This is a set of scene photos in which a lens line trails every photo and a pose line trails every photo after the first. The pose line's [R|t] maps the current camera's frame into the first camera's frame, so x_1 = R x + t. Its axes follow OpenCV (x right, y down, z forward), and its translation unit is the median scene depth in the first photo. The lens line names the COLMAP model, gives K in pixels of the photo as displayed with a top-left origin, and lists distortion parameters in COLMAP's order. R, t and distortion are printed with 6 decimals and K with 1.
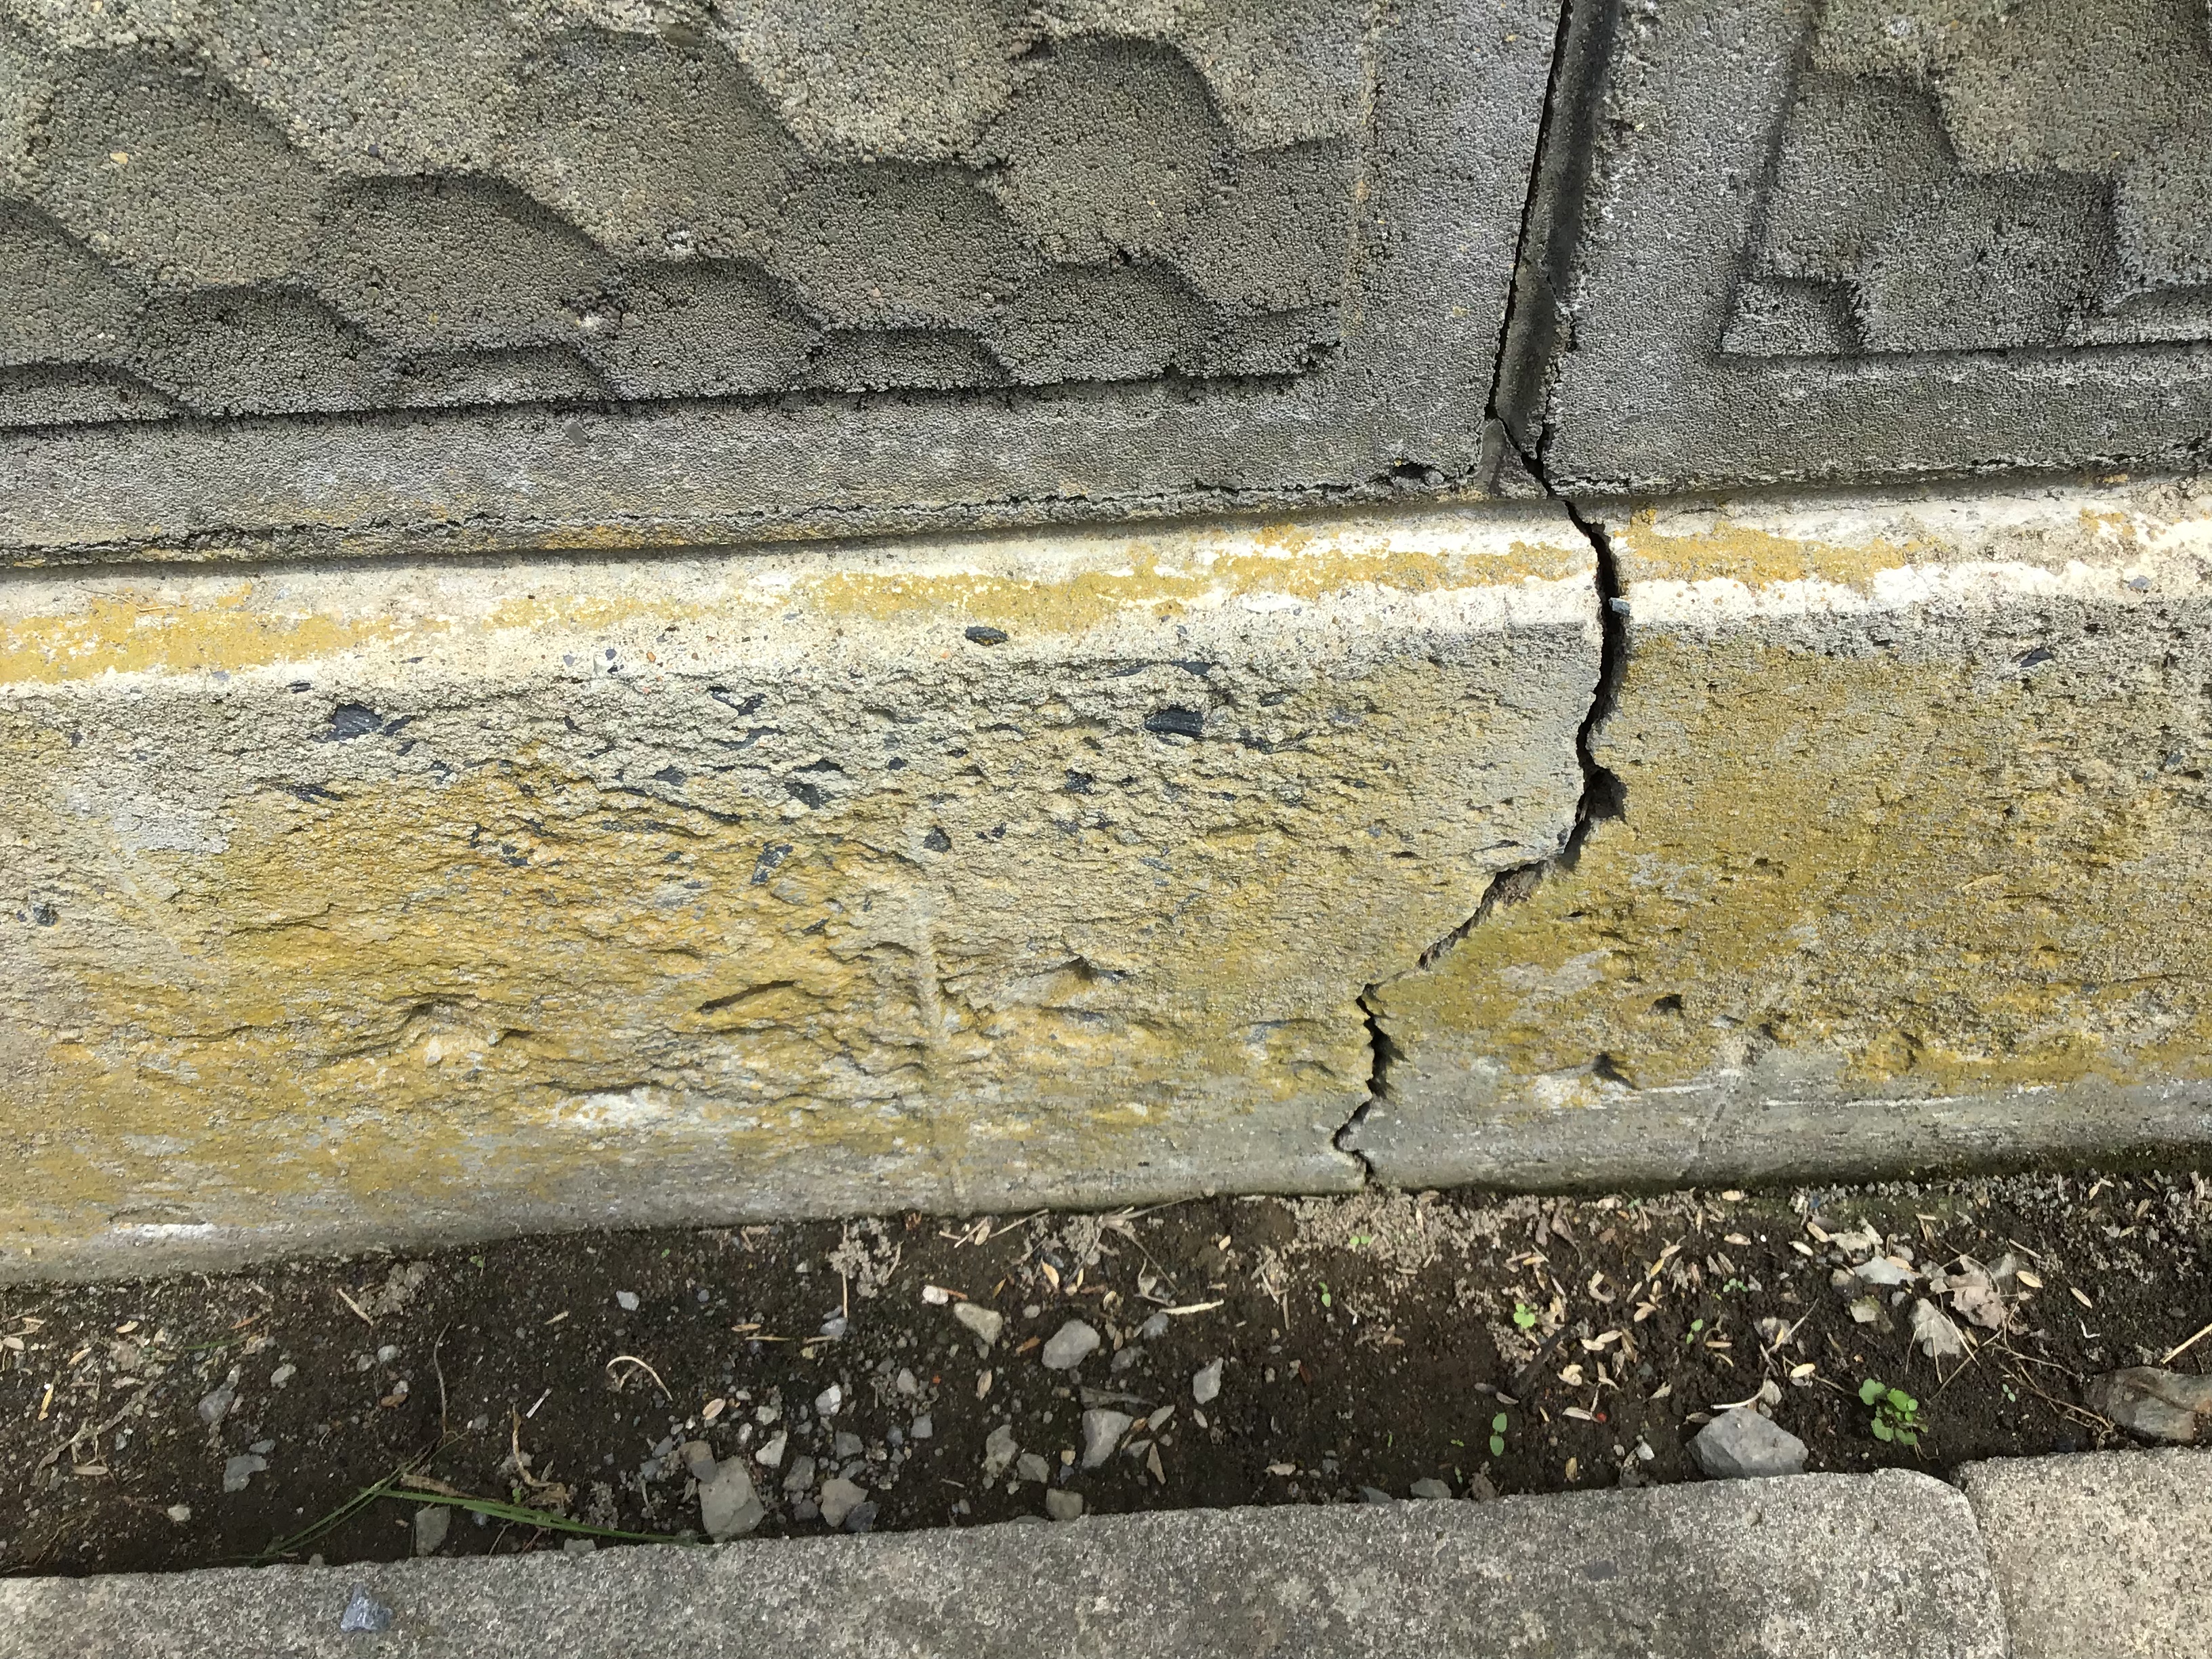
lens RADIAL K [[1999.3, 0, 1088.9], [0, 1999.3, 809.8], [0, 0, 1]] dist [0.134026, -0.305813]
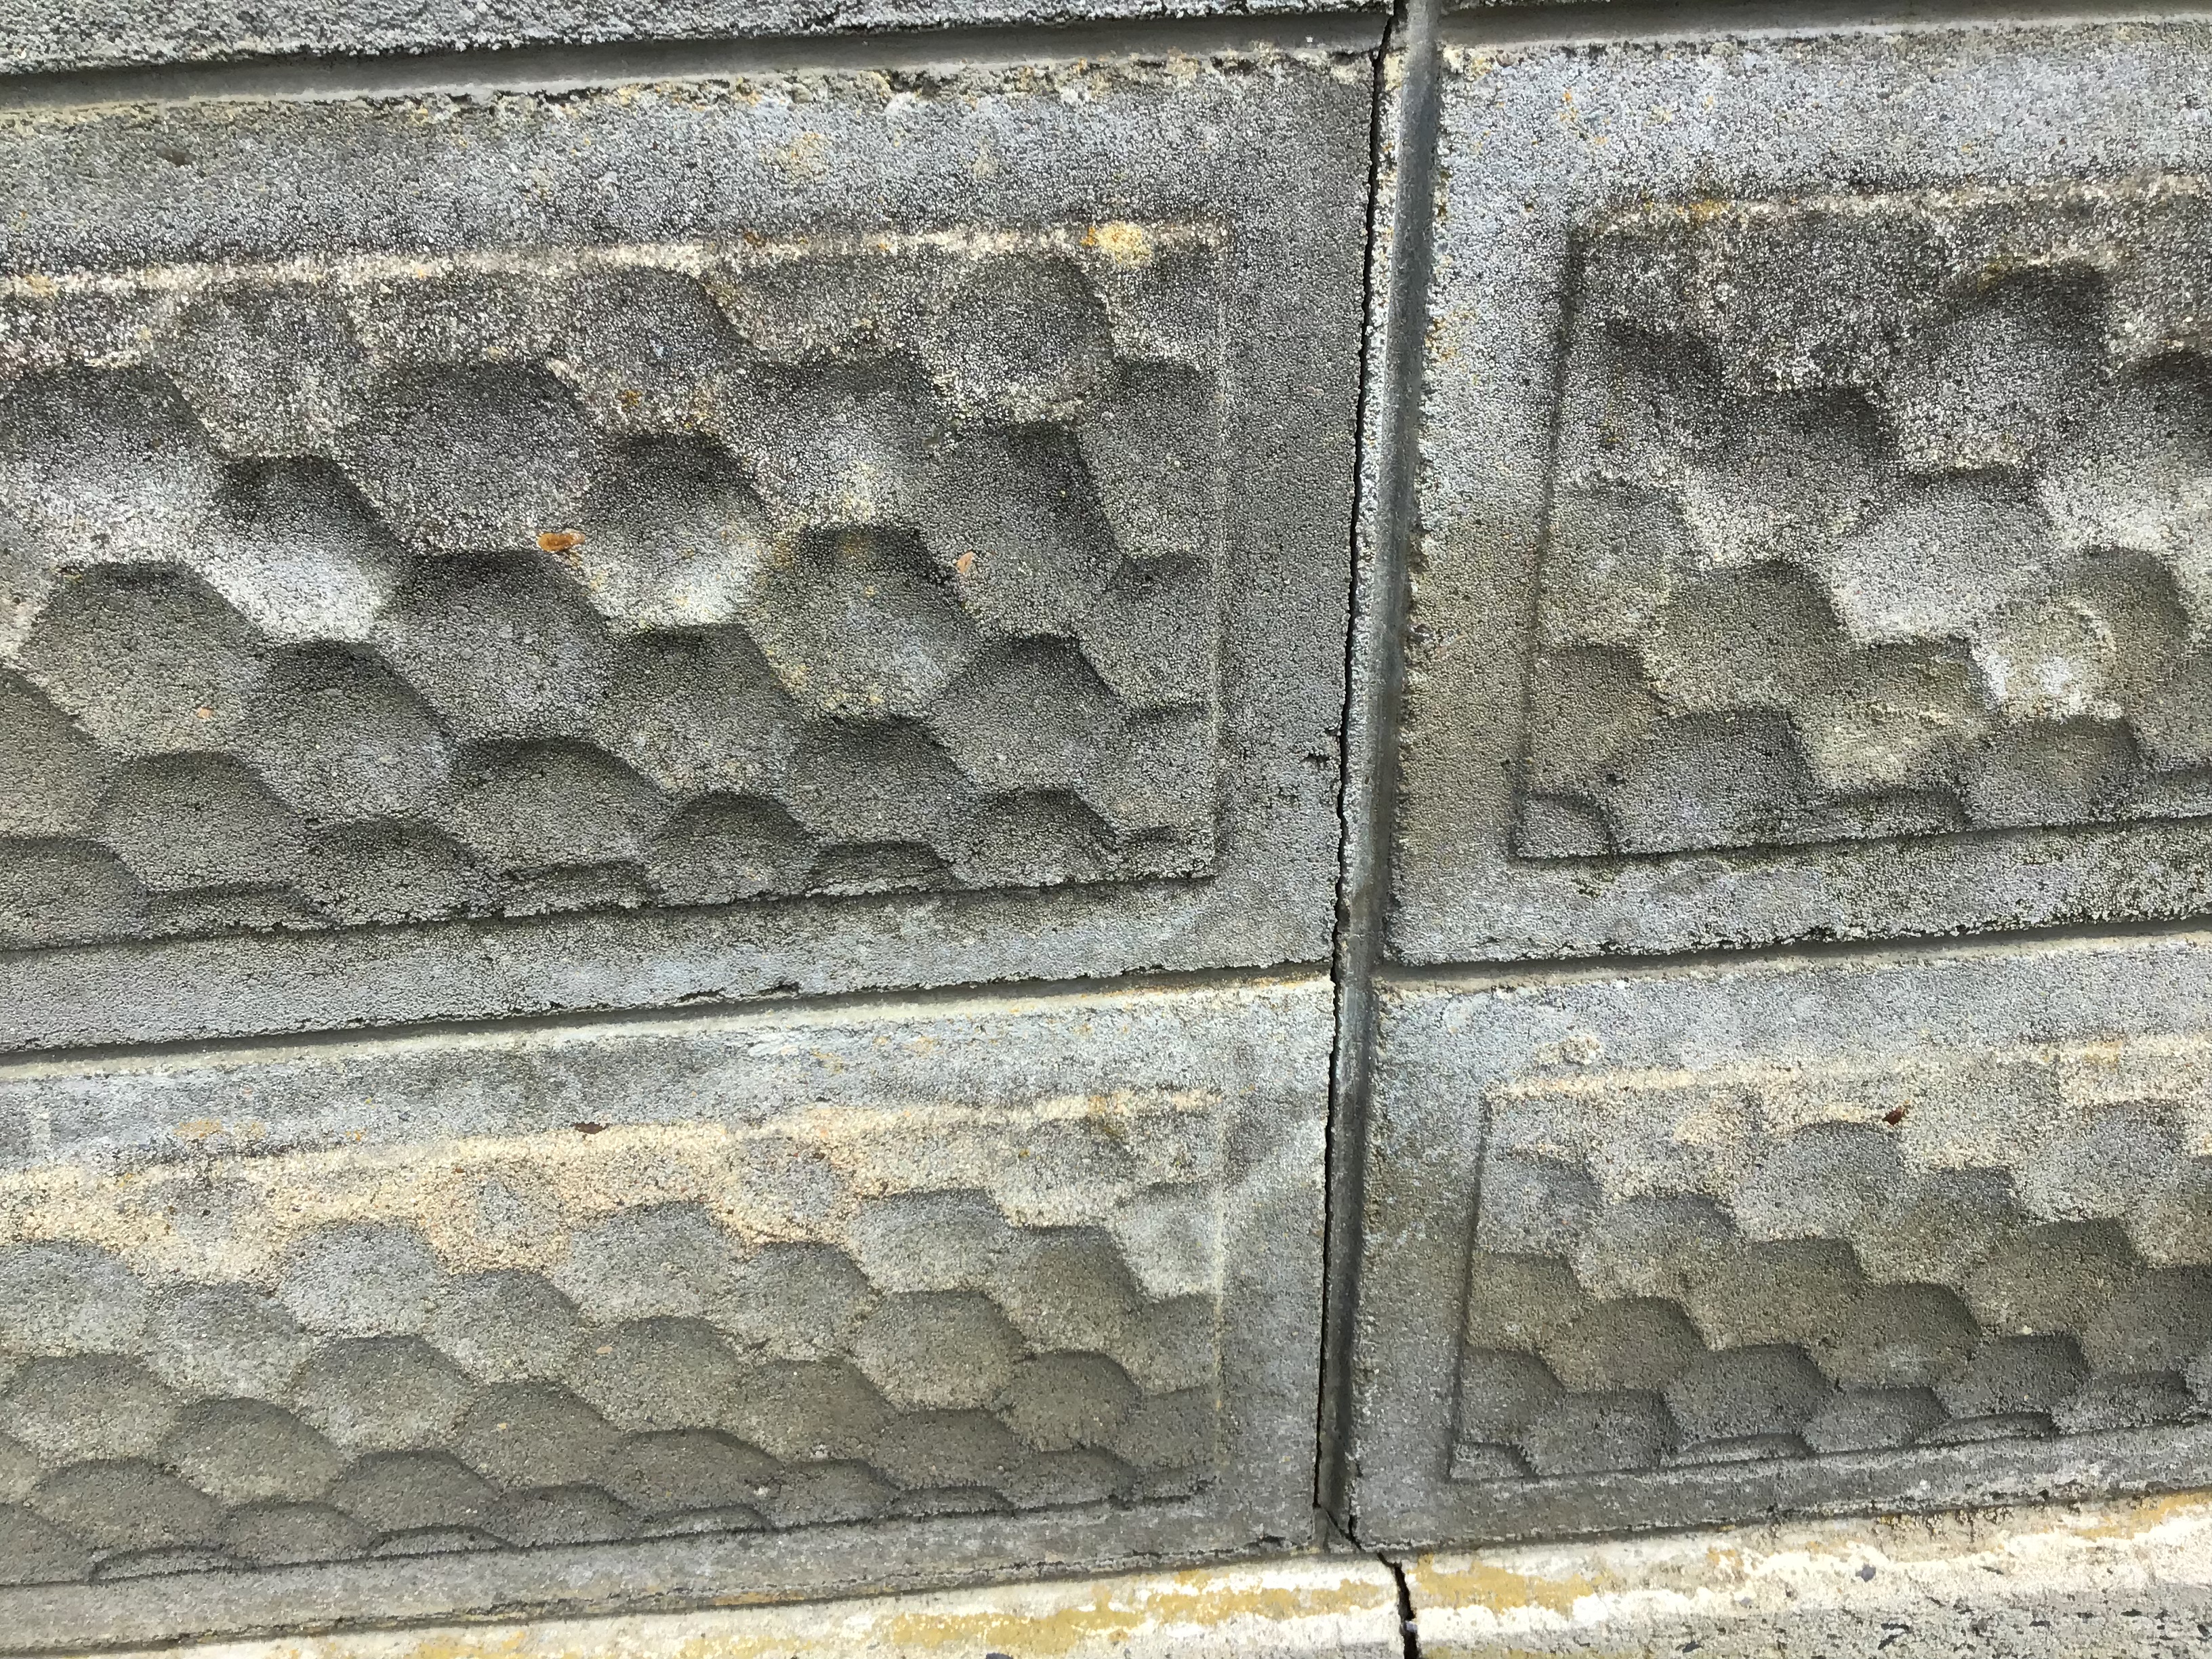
lens RADIAL K [[1999.3, 0, 1088.9], [0, 1999.3, 809.8], [0, 0, 1]] dist [0.134026, -0.305813]
pose [[0.999759, -0.021829, 0.002335, 0.028243], [0.021527, 0.953850, -0.299510, -0.246508], [0.004310, 0.299488, 0.954090, -0.687868]]
